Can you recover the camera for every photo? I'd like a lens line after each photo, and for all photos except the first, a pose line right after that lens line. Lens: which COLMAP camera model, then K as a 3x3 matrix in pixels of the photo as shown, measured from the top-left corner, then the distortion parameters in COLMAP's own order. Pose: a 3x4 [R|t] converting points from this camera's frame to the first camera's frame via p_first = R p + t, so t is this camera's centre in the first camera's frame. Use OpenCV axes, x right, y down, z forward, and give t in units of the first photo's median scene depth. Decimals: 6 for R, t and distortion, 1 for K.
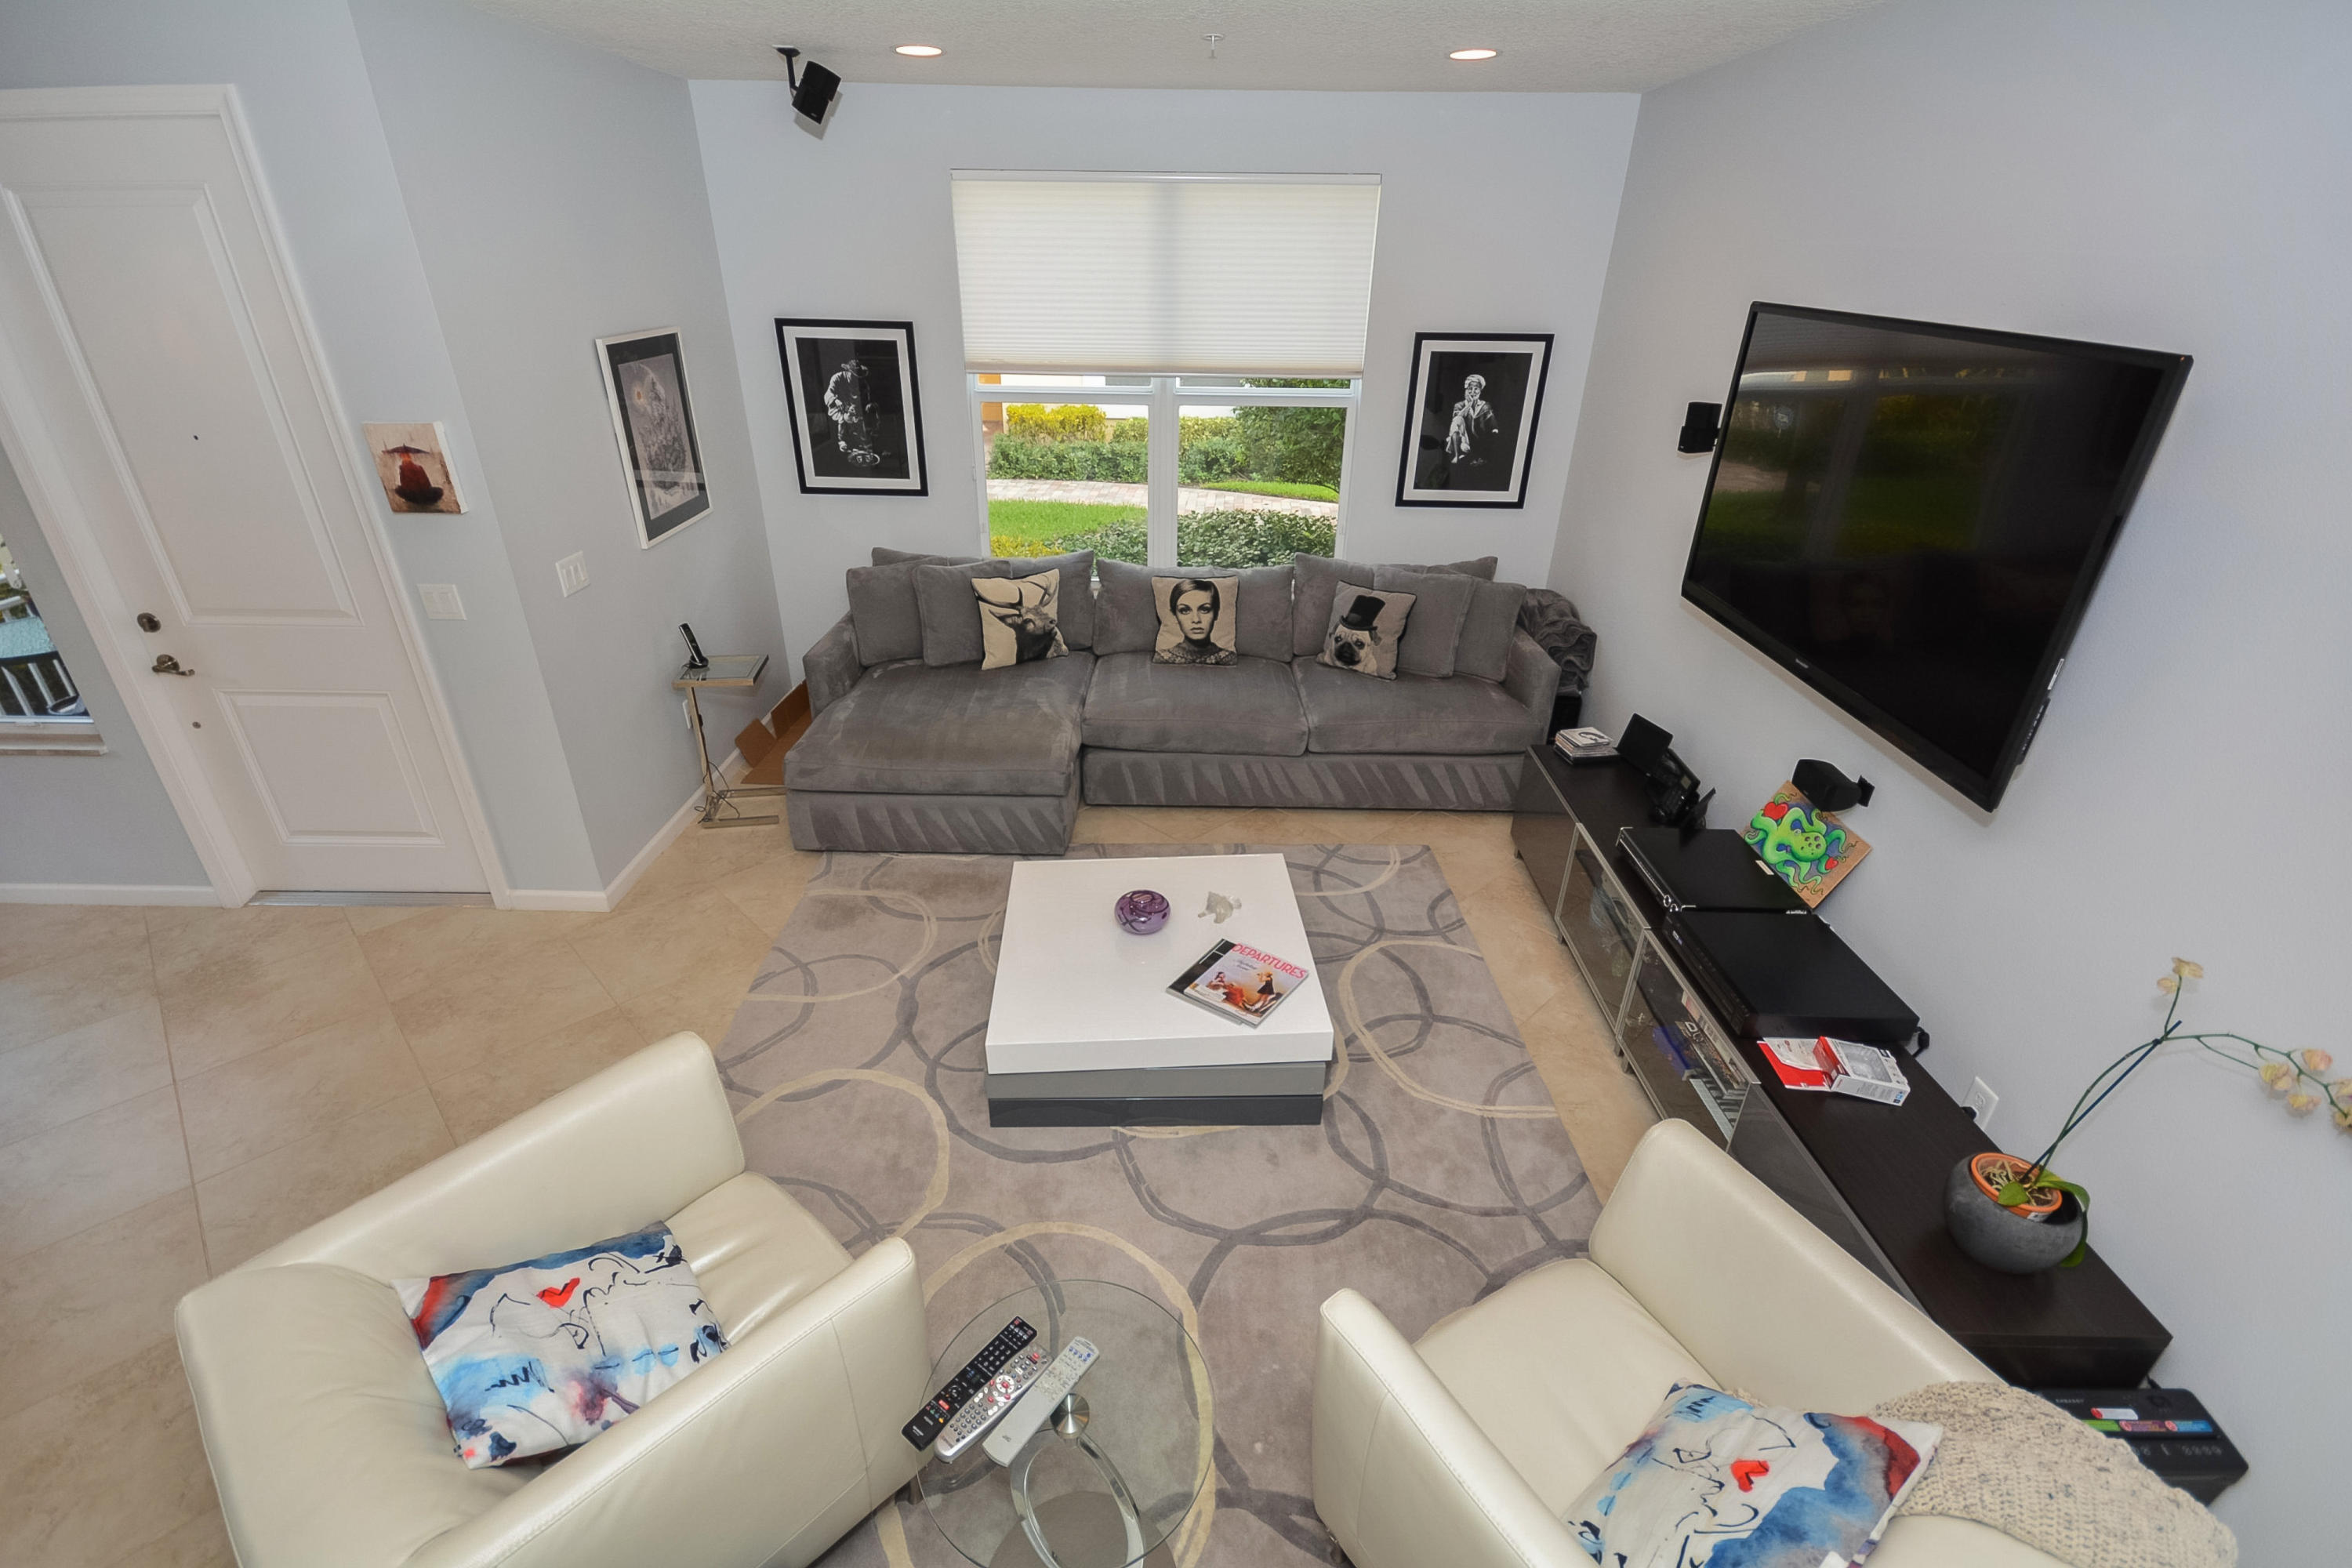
lens RADIAL K [[1023.4, 0, 1172.1], [0, 1023.4, 819.1], [0, 0, 1]] dist [-0.000360, 0.000271]
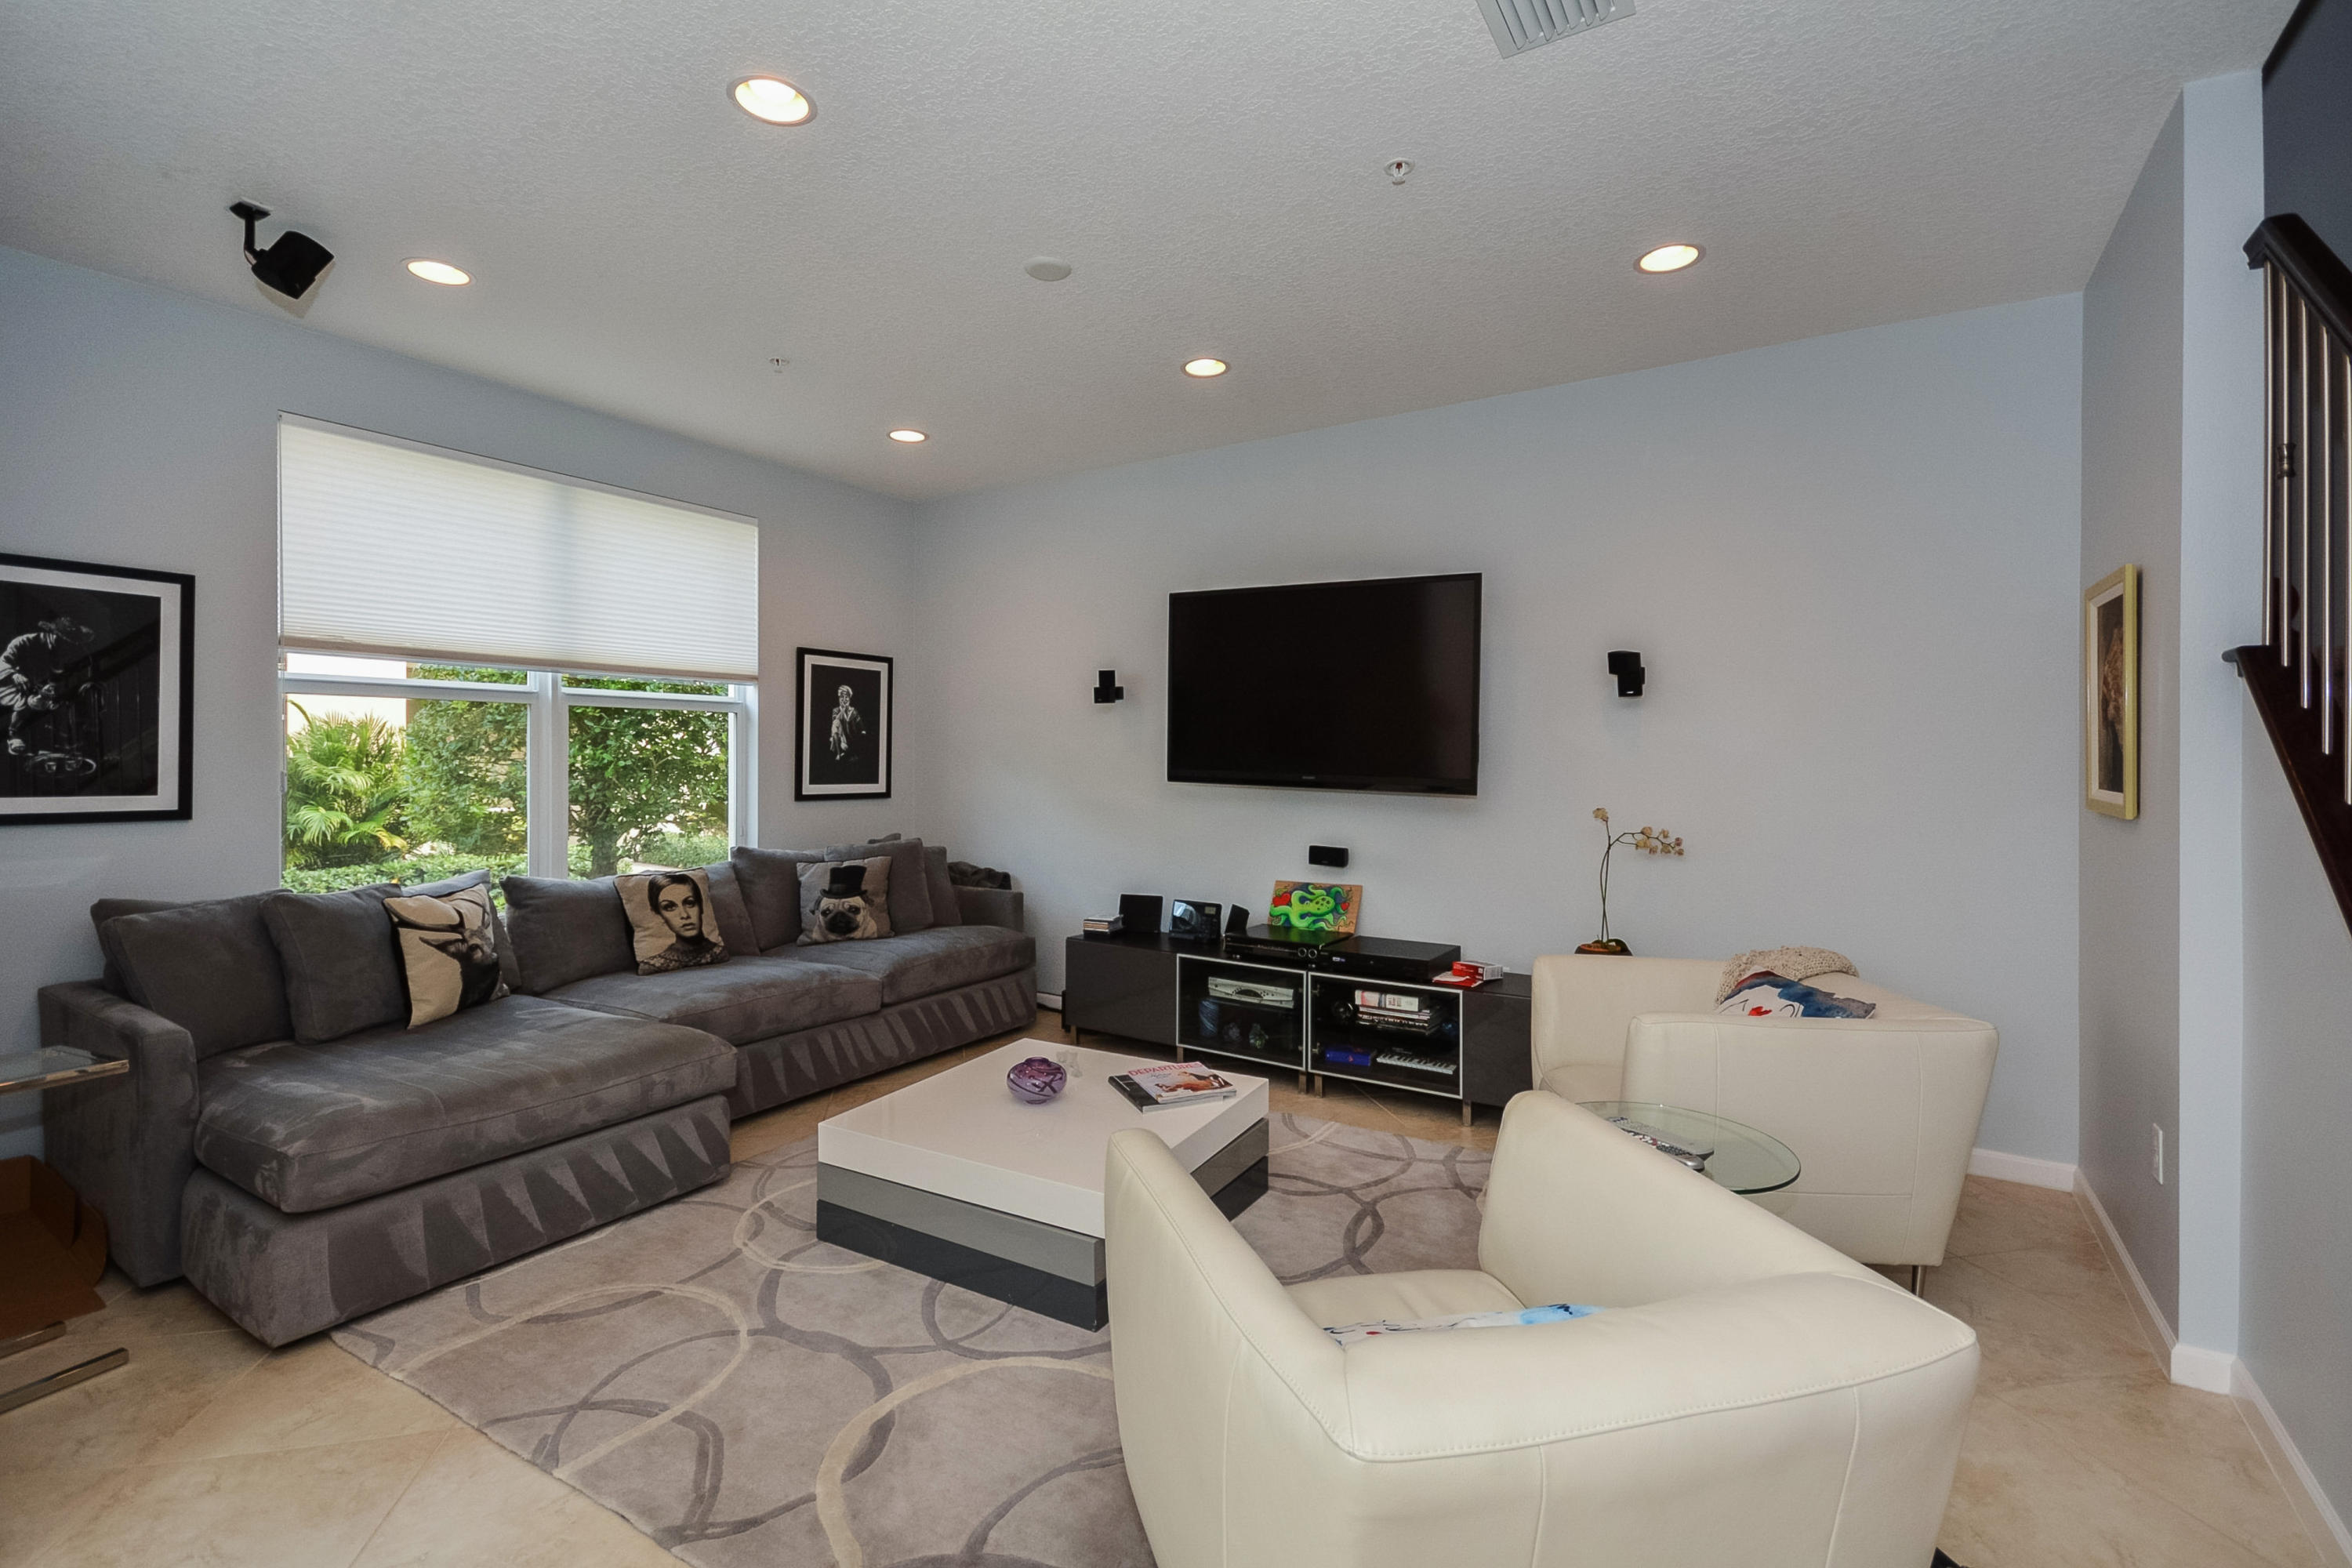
lens RADIAL K [[1067.8, 0, 1176.0], [0, 1067.8, 784.0], [0, 0, 1]] dist [0.014985, -0.000039]
pose [[0.518492, -0.029752, 0.854565, -0.535764], [0.417293, 0.881111, -0.222509, 0.083040], [-0.746346, 0.471973, 0.469264, 0.214722]]
